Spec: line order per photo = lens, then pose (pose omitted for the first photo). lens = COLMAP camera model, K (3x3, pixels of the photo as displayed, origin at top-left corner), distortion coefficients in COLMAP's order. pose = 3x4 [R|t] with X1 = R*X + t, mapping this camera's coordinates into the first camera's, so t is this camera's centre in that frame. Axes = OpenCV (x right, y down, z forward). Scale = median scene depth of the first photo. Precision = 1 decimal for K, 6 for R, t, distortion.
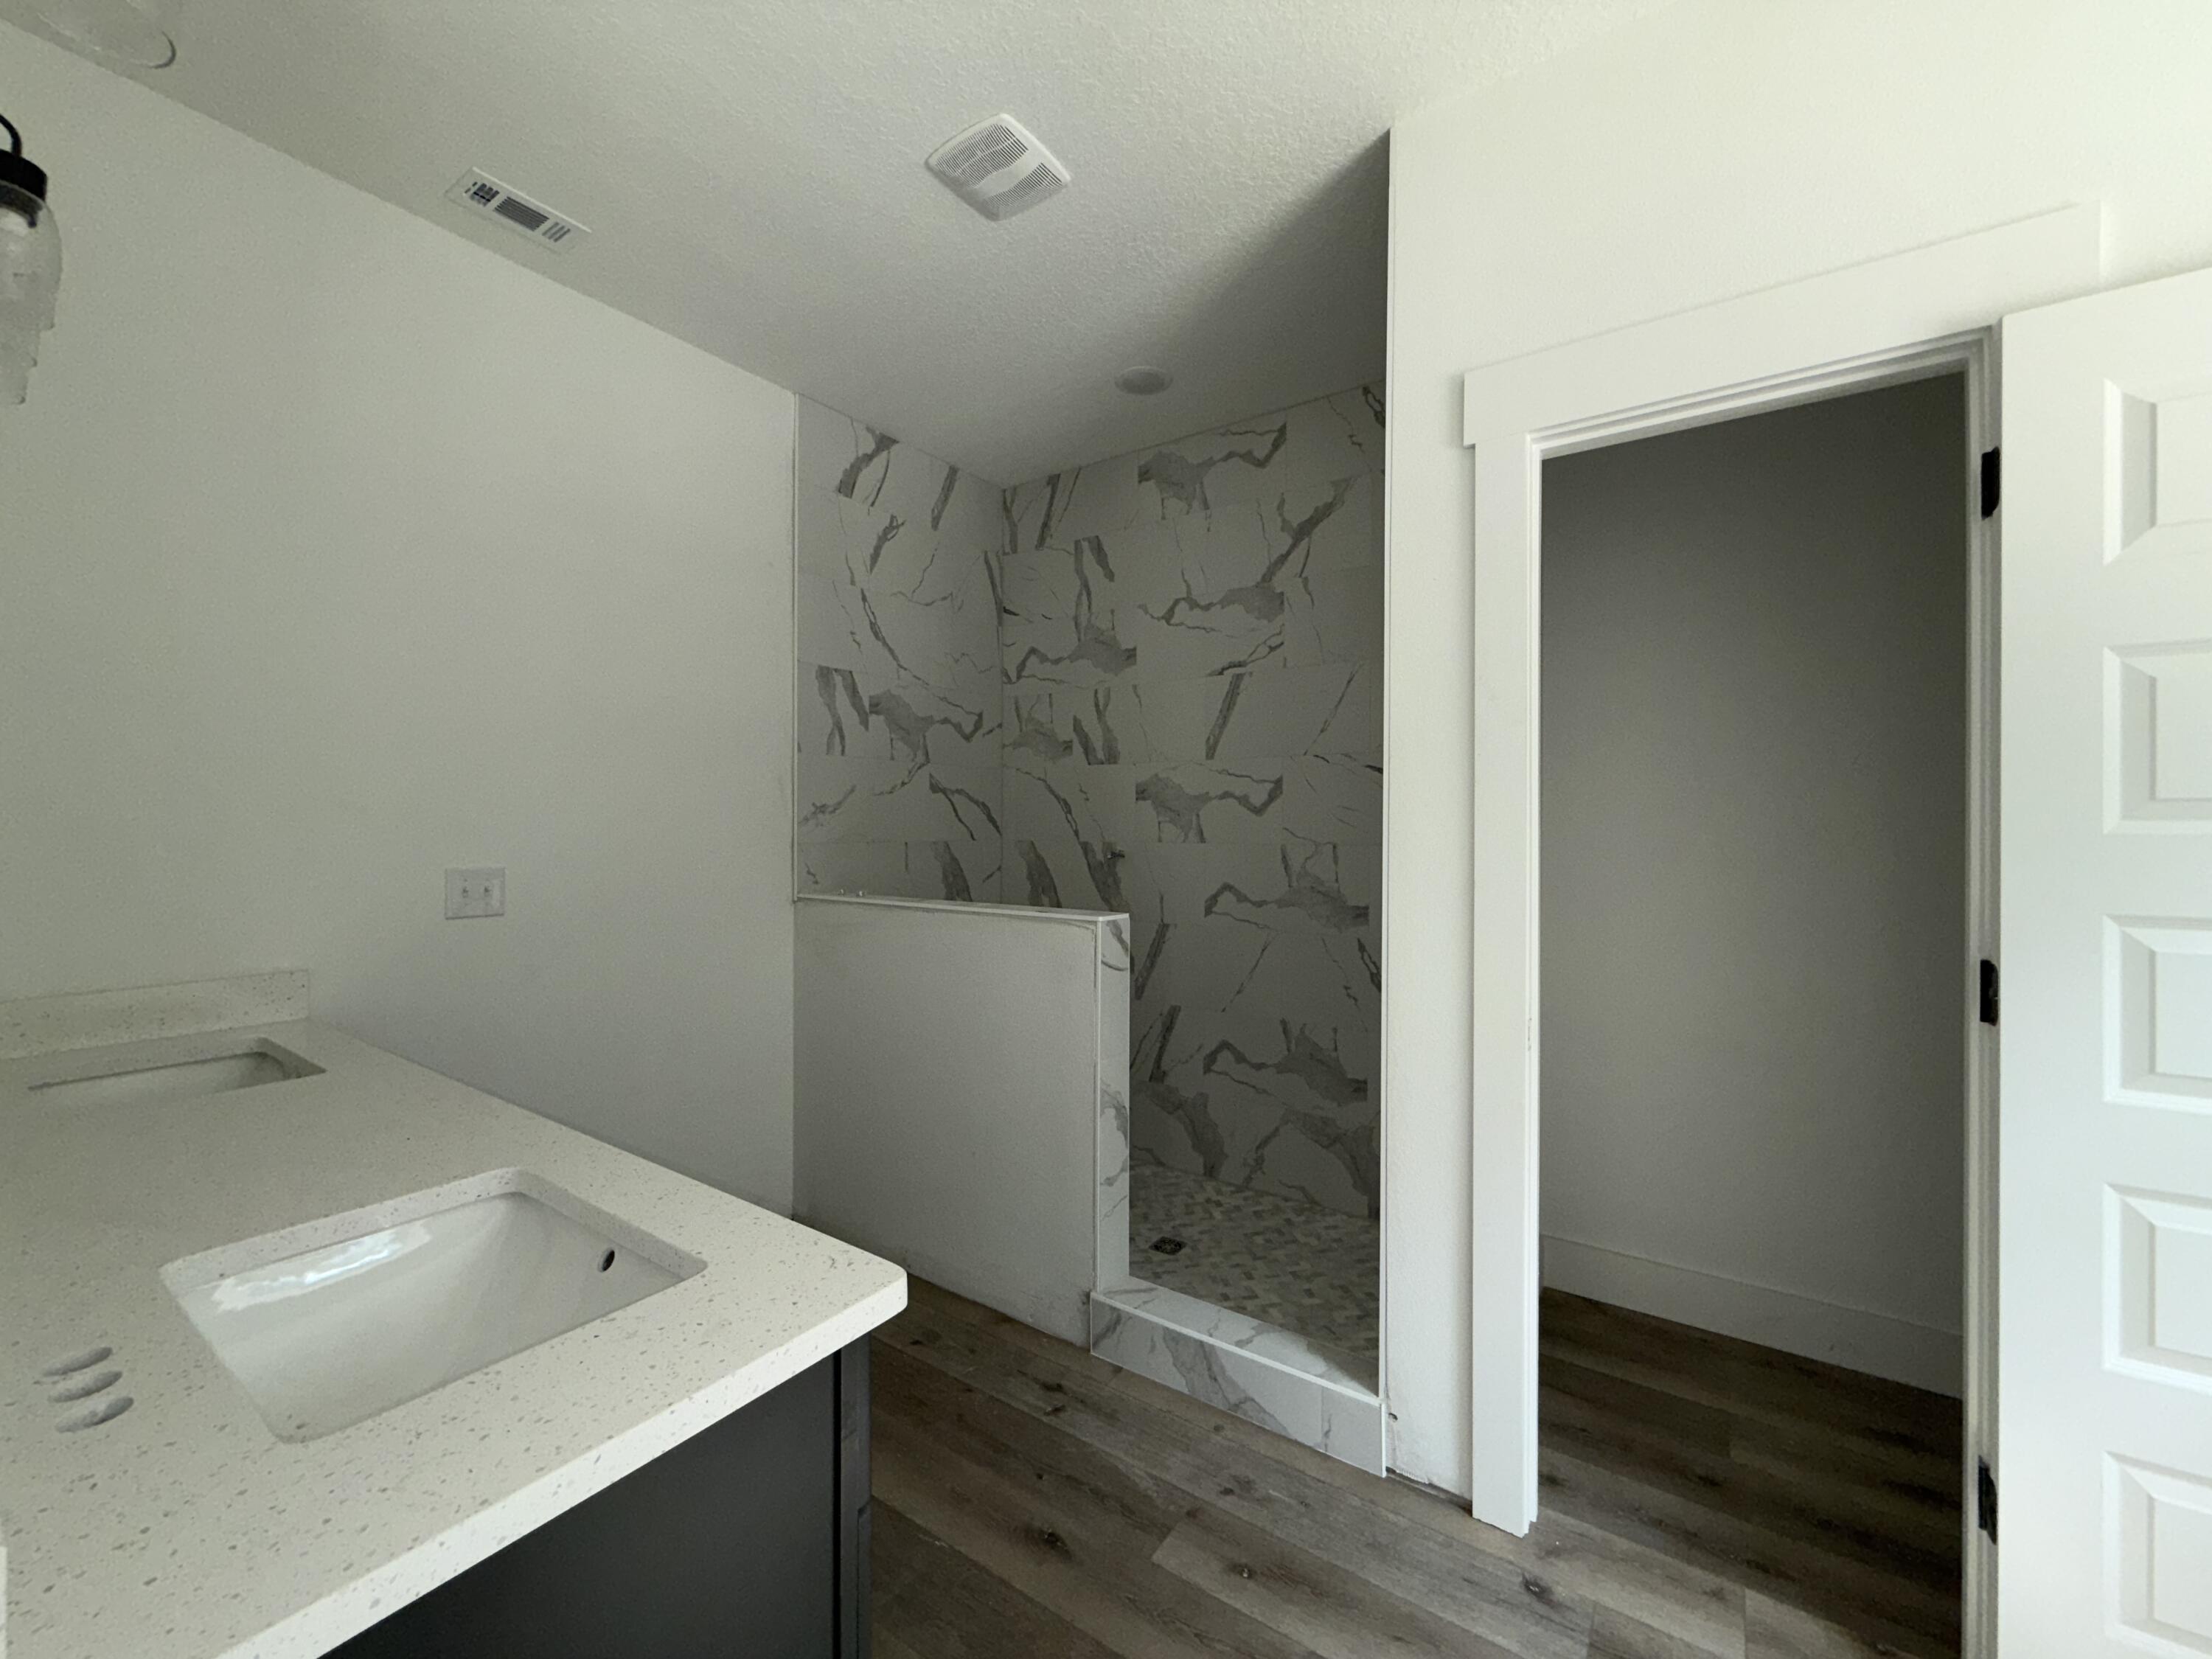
lens RADIAL K [[883.6, 0, 1097.5], [0, 883.6, 825.8], [0, 0, 1]] dist [-0.000816, 0.000074]
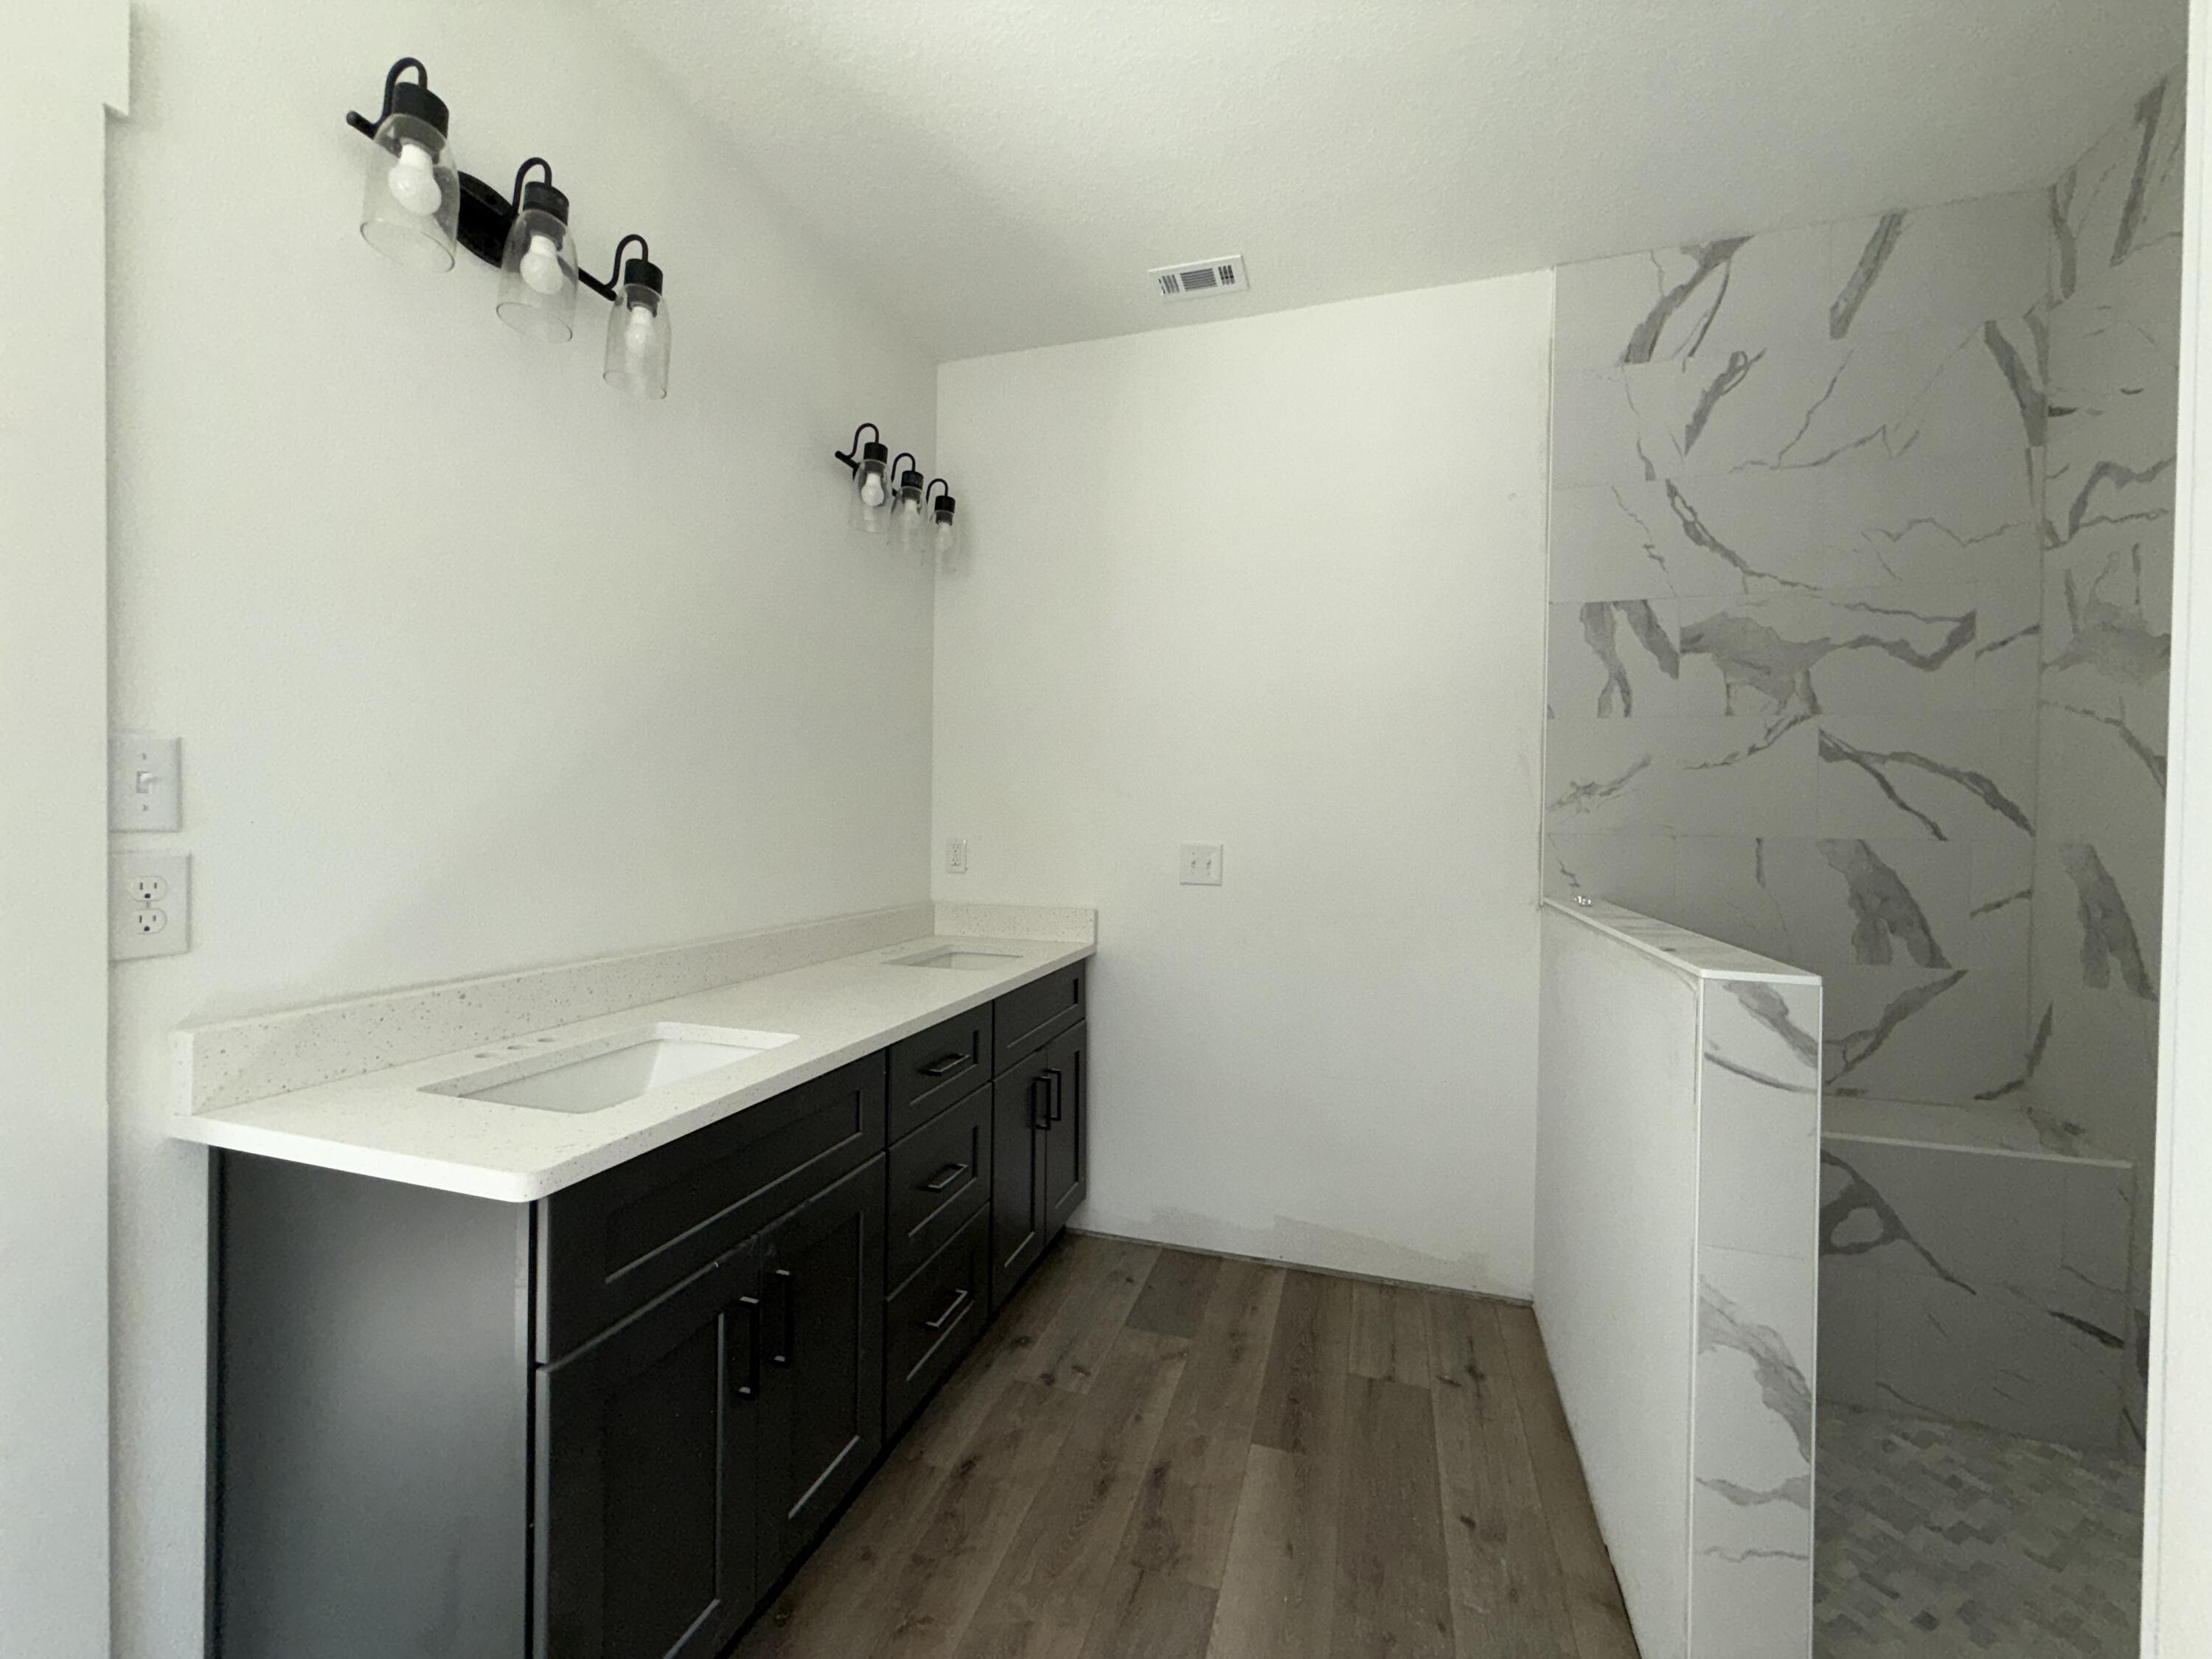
lens RADIAL K [[883.6, 0, 1110.6], [0, 883.6, 828.9], [0, 0, 1]] dist [-0.000816, 0.000074]
pose [[0.301871, 0.008680, -0.953309, 0.276311], [-0.014330, 0.999887, 0.004567, 0.016176], [0.953241, 0.012283, 0.301962, 0.356129]]
